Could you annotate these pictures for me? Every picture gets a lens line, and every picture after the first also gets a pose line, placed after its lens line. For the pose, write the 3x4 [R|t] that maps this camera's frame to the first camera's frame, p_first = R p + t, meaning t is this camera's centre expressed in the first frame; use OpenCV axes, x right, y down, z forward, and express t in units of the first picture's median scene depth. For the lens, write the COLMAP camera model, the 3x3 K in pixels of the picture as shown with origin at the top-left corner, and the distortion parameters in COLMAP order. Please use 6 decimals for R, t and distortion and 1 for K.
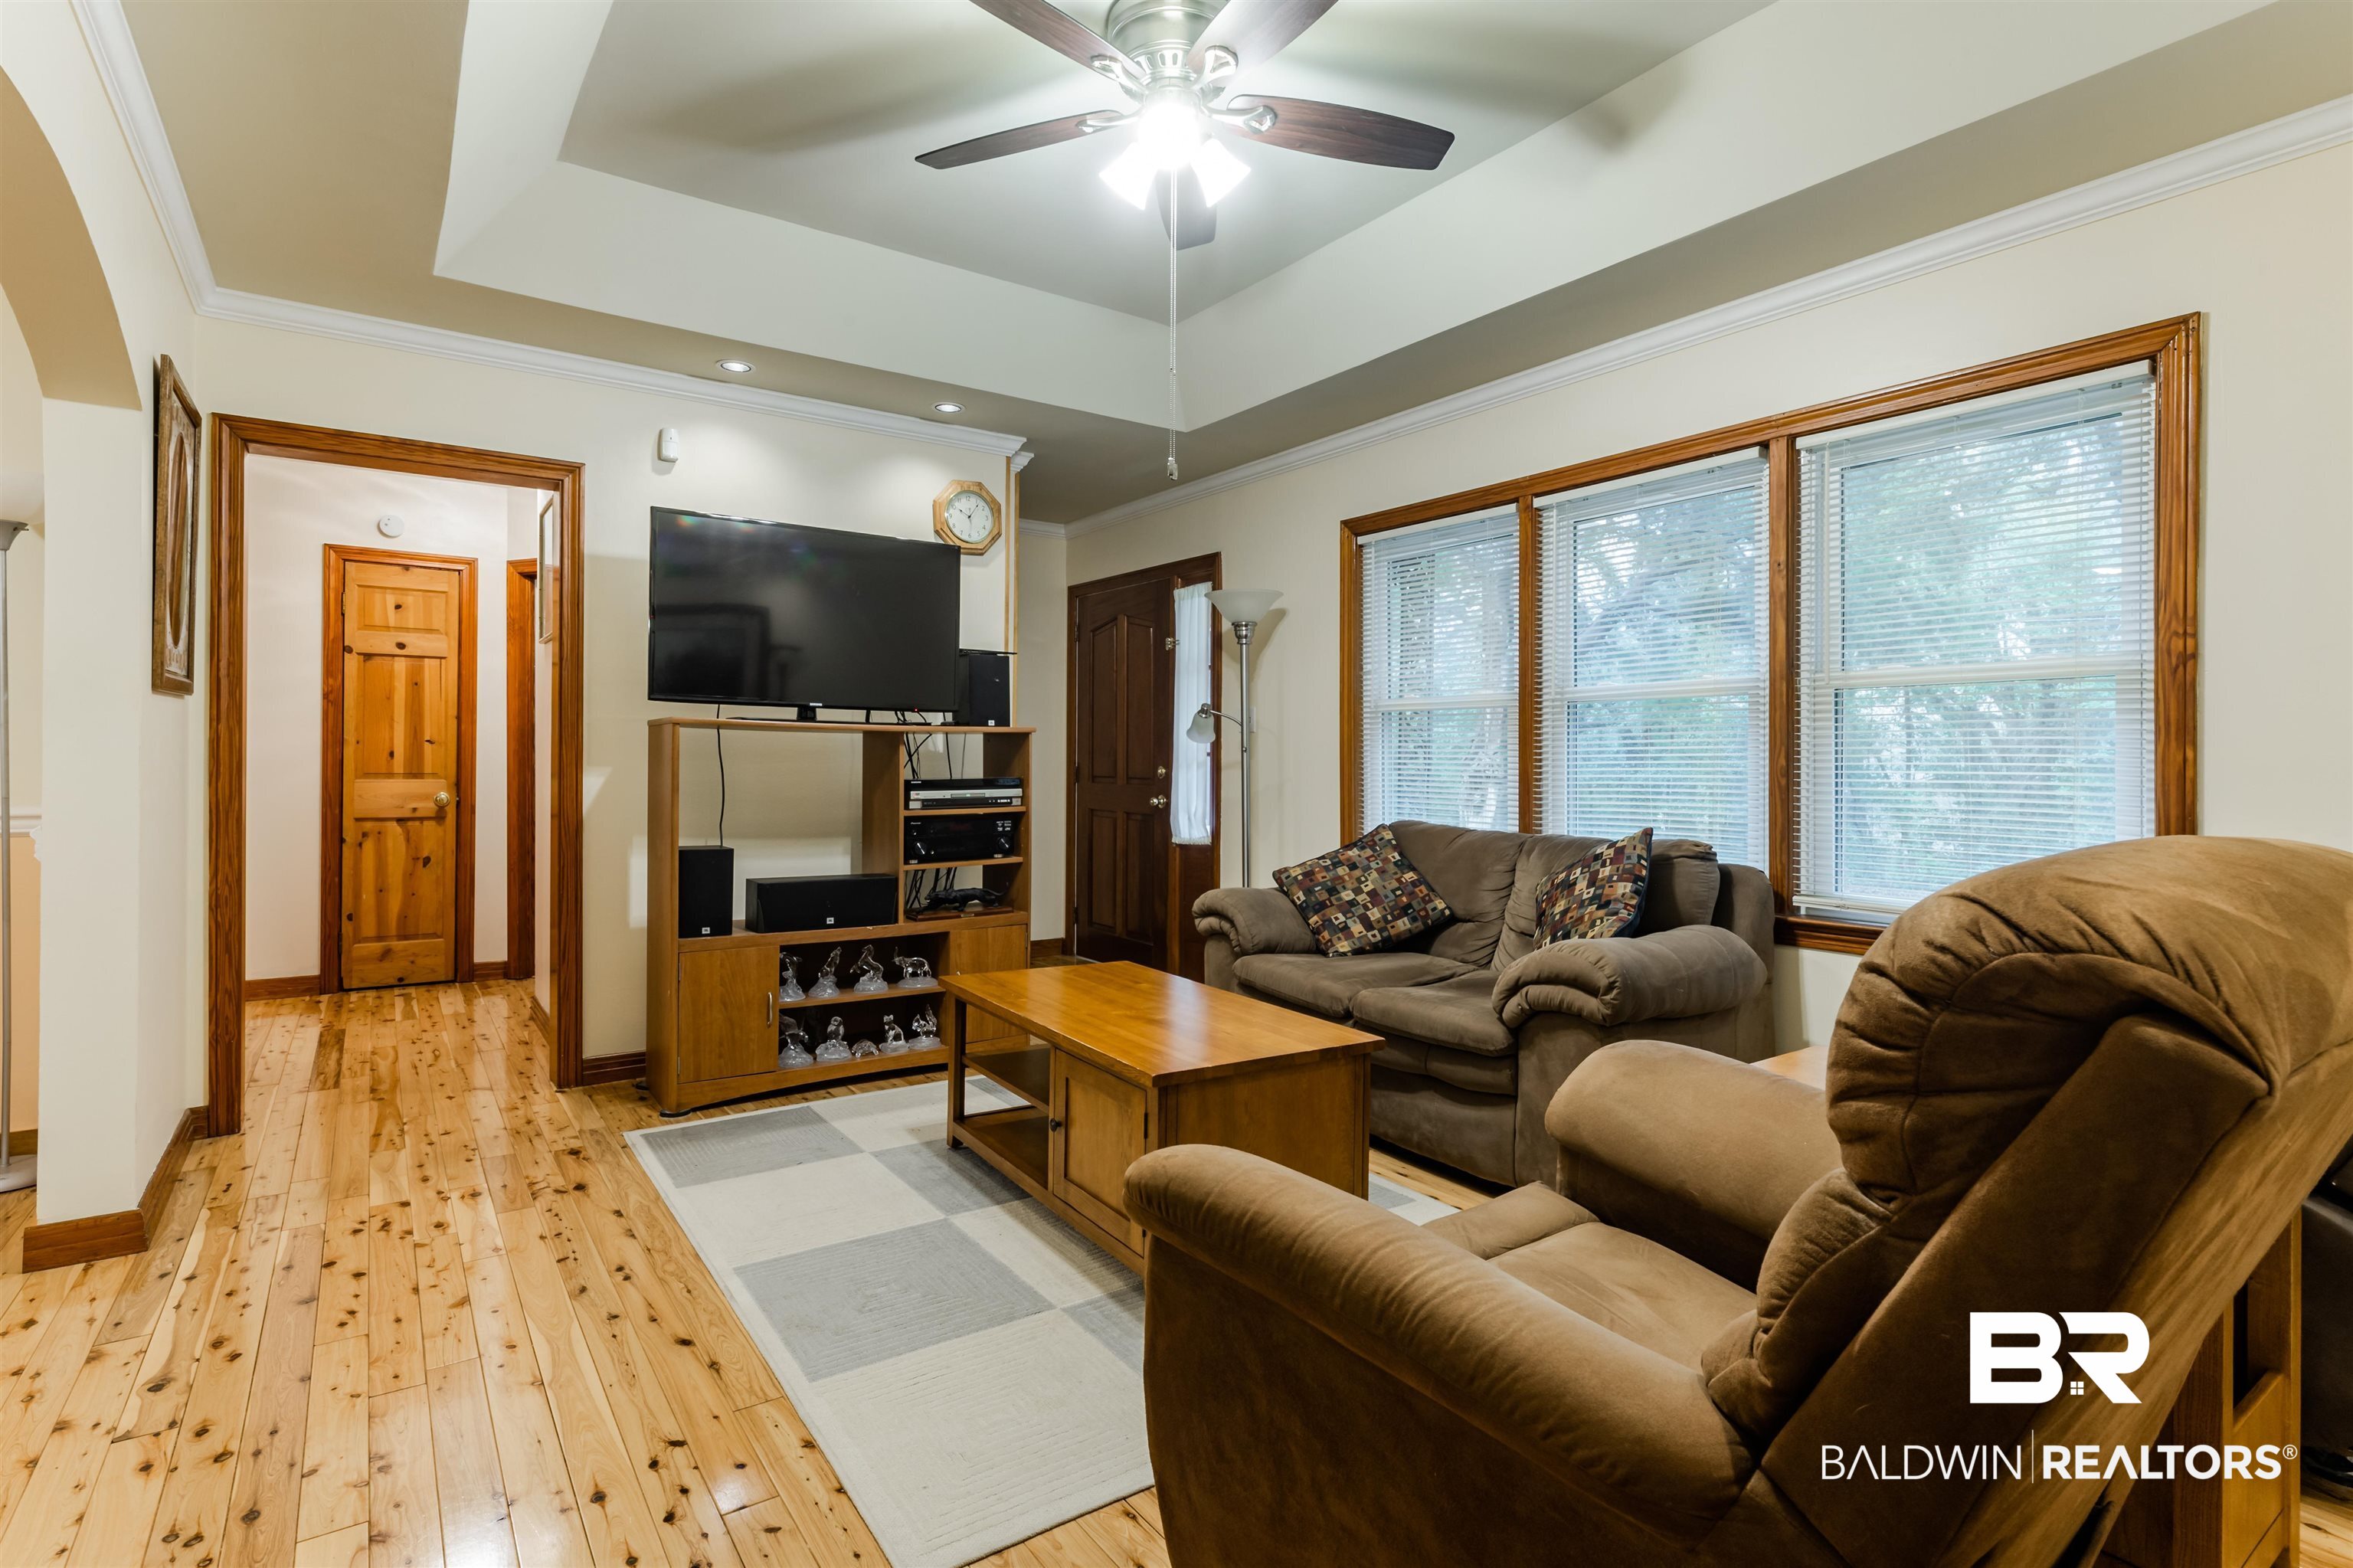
lens RADIAL K [[1145.1, 0, 1173.6], [0, 1145.1, 760.3], [0, 0, 1]] dist [0.001396, -0.000134]
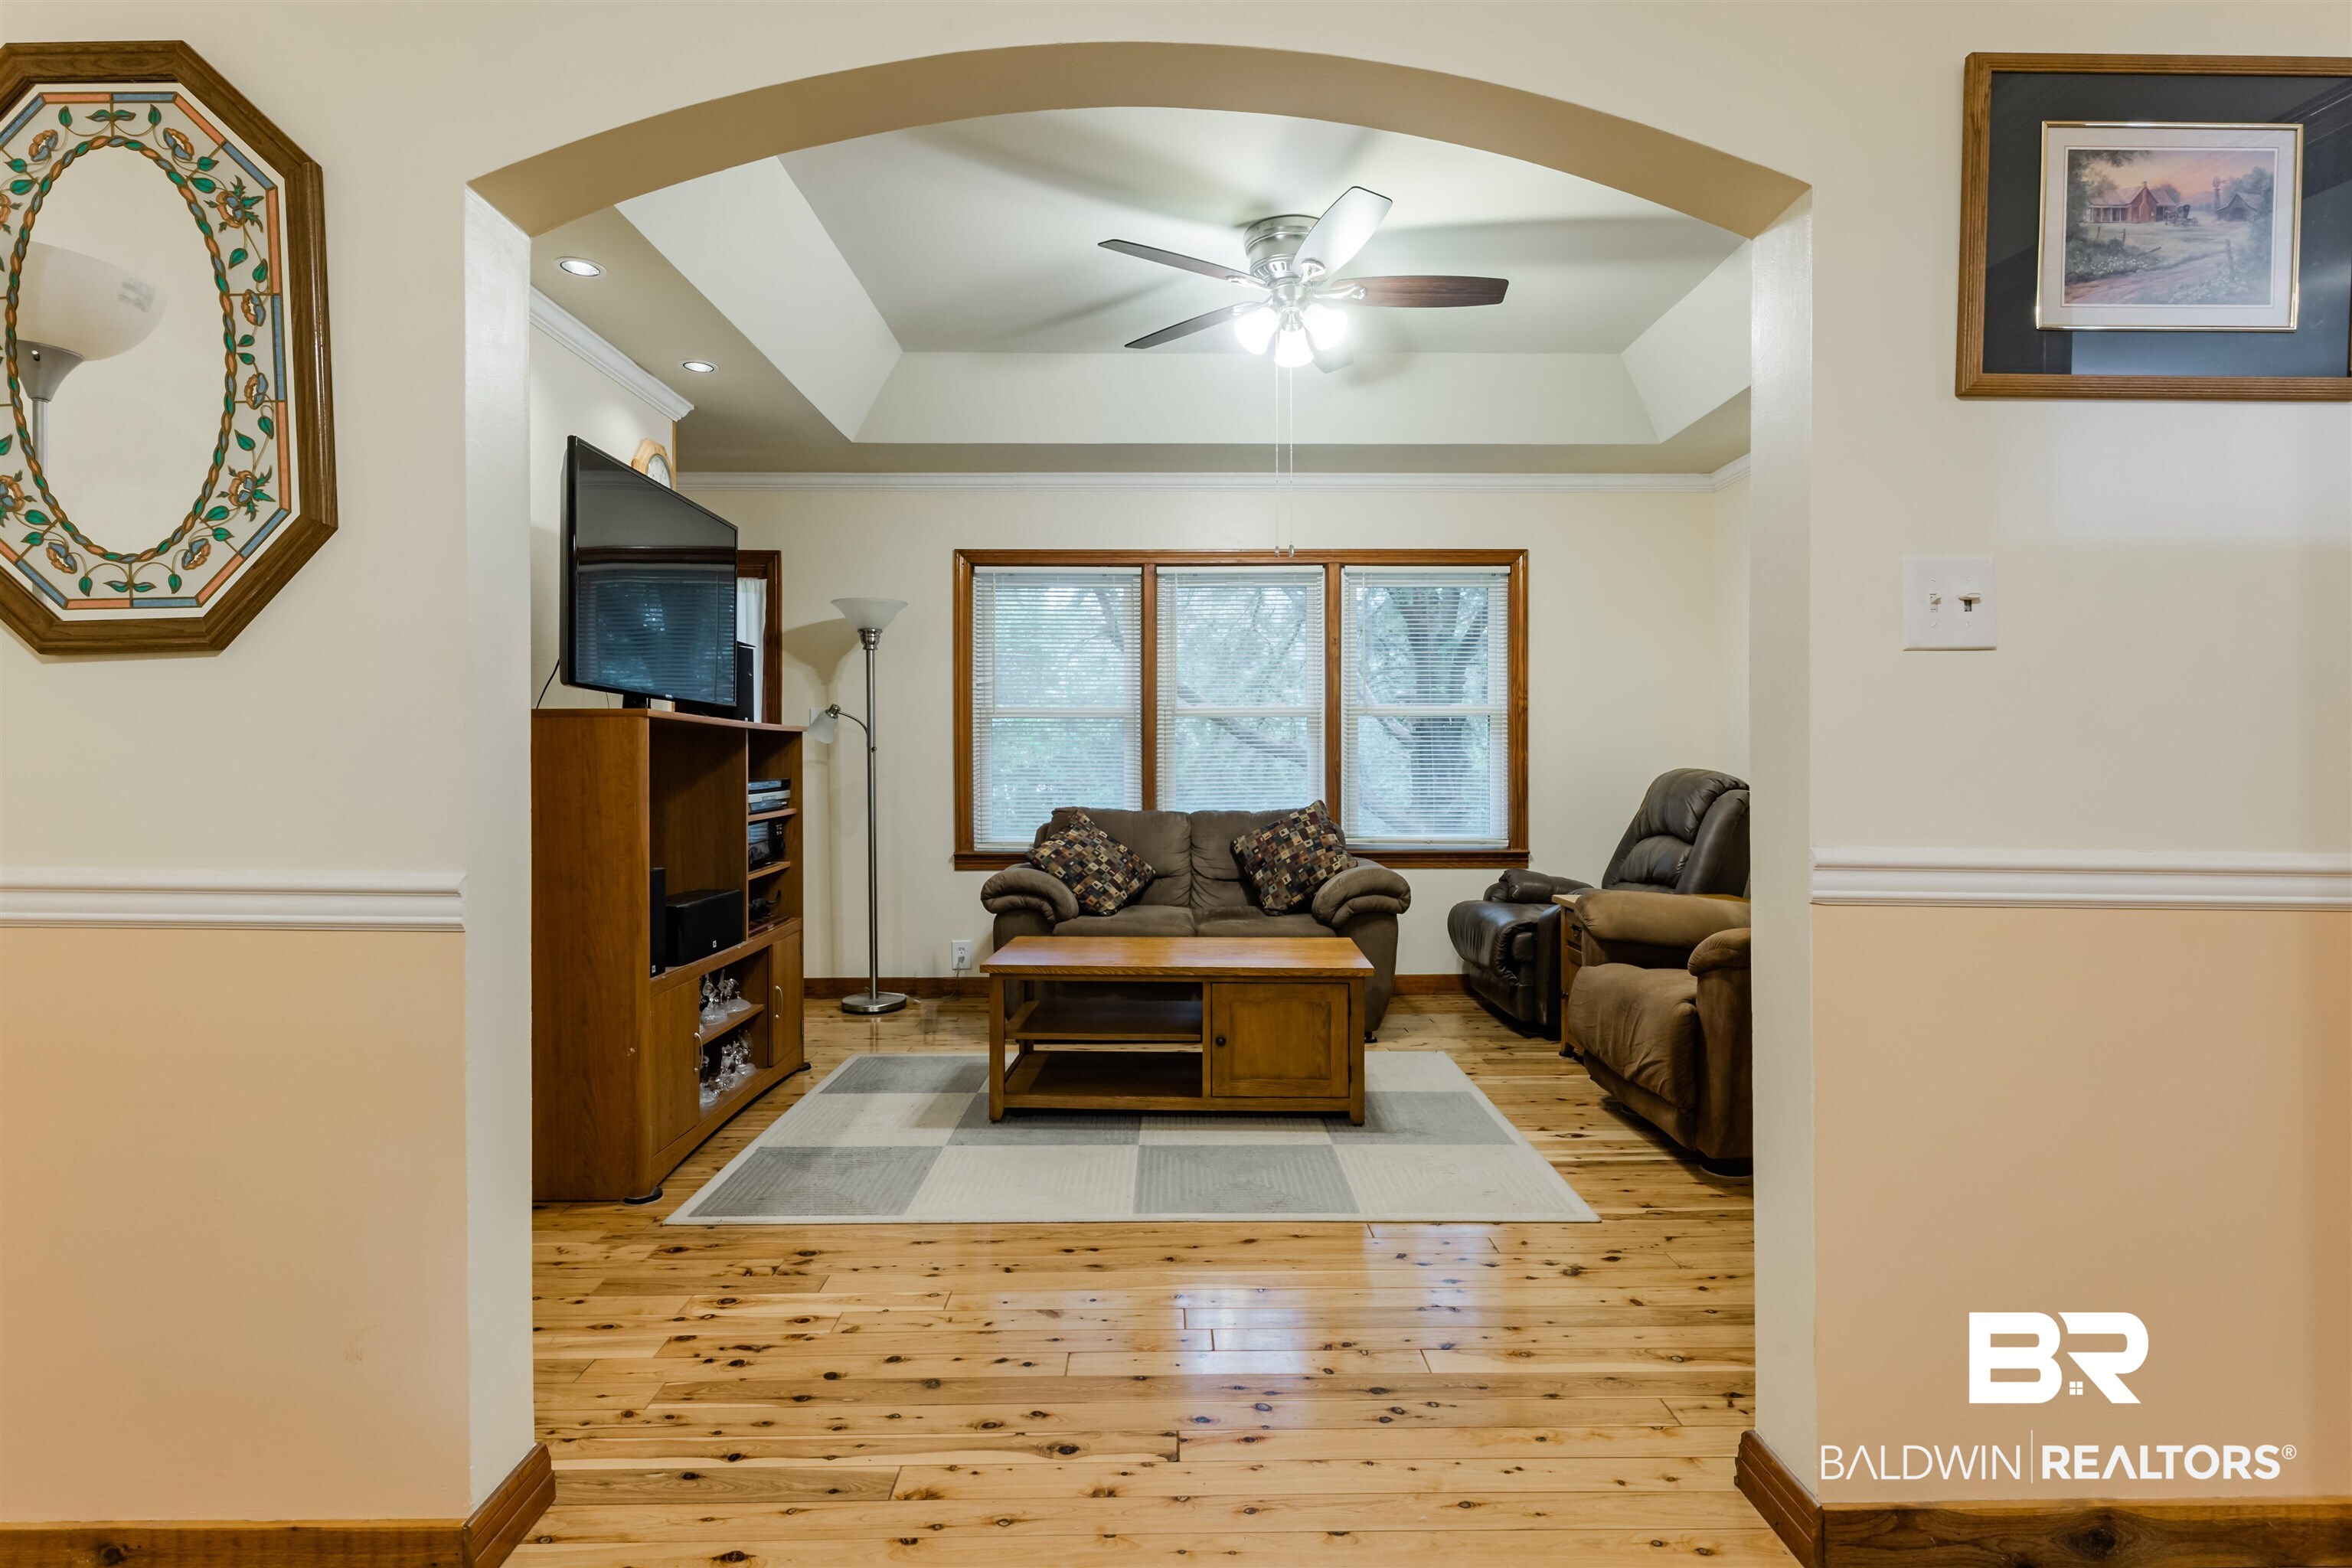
lens RADIAL K [[1144.6, 0, 1173.1], [0, 1144.6, 760.3], [0, 0, 1]] dist [0.001396, -0.000134]
pose [[0.565476, -0.005004, 0.824750, -1.072878], [0.004878, 0.999984, 0.002722, -0.001524], [-0.824751, 0.002484, 0.565491, 0.280956]]
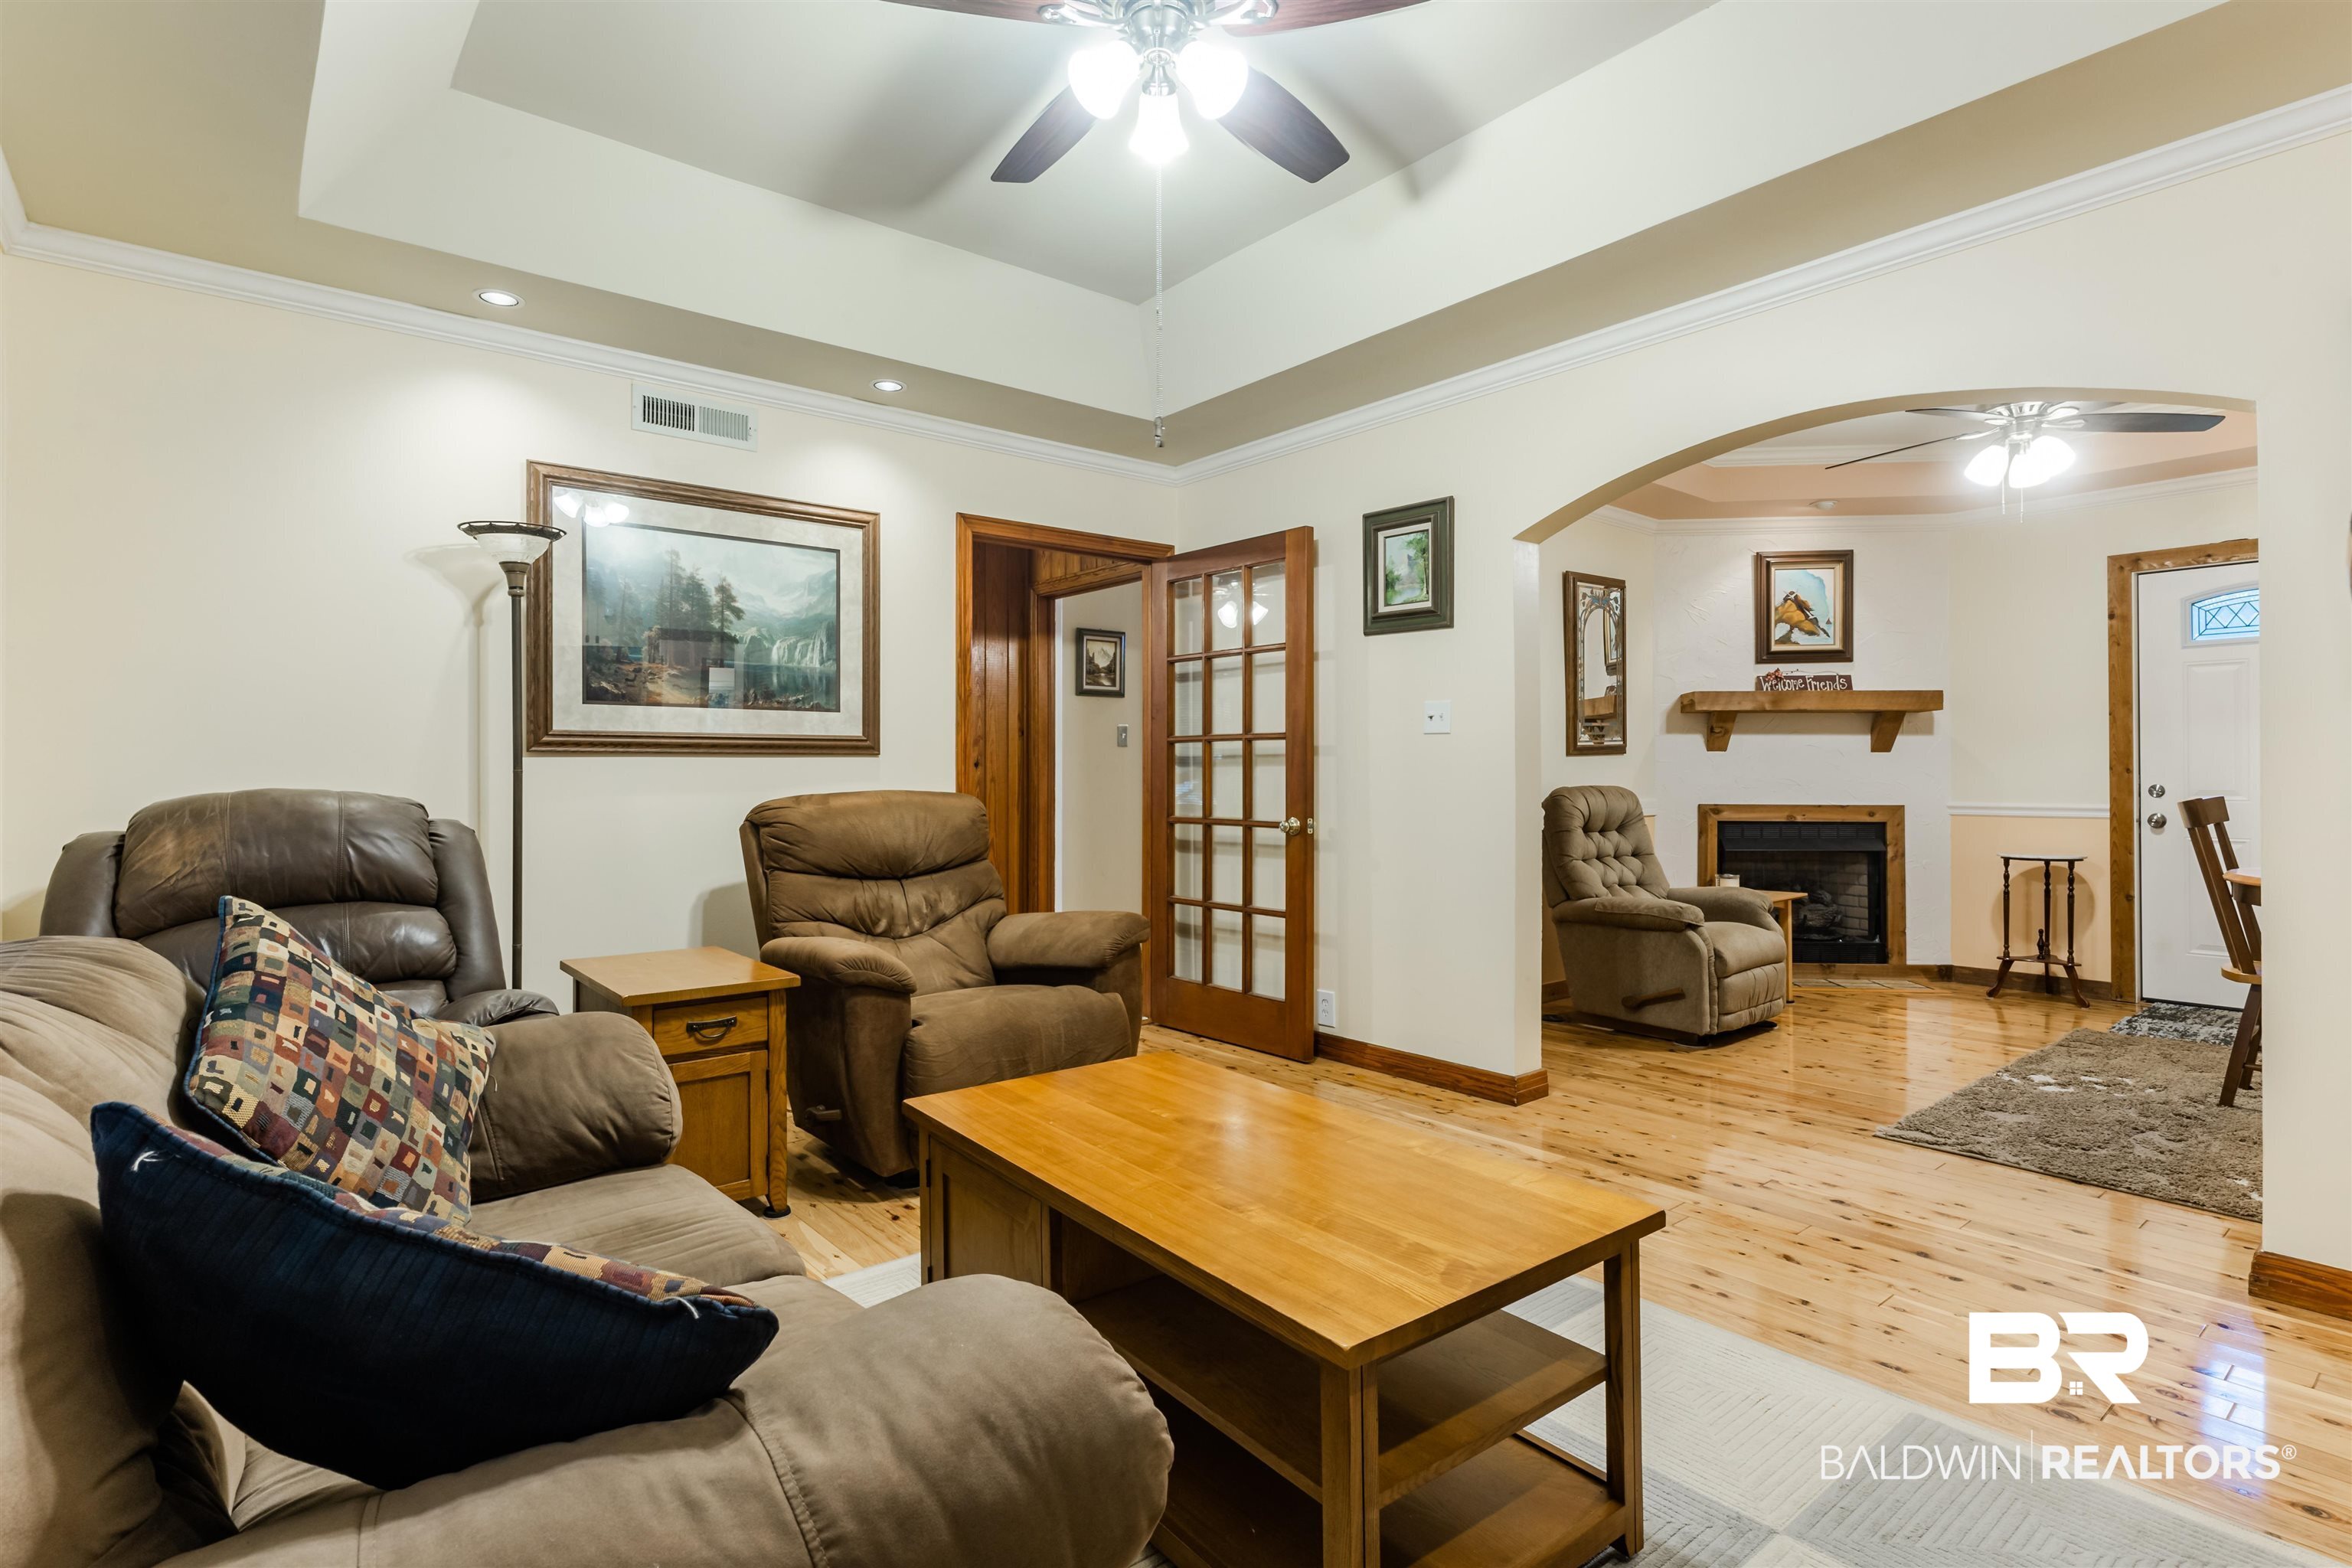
lens RADIAL K [[1147.5, 0, 1176.3], [0, 1147.5, 766.8], [0, 0, 1]] dist [-0.001375, 0.000849]
pose [[-0.997161, -0.002660, -0.075250, 0.042483], [-0.001960, 0.999954, -0.009375, 0.006866], [0.075272, -0.009201, -0.997121, 1.619549]]
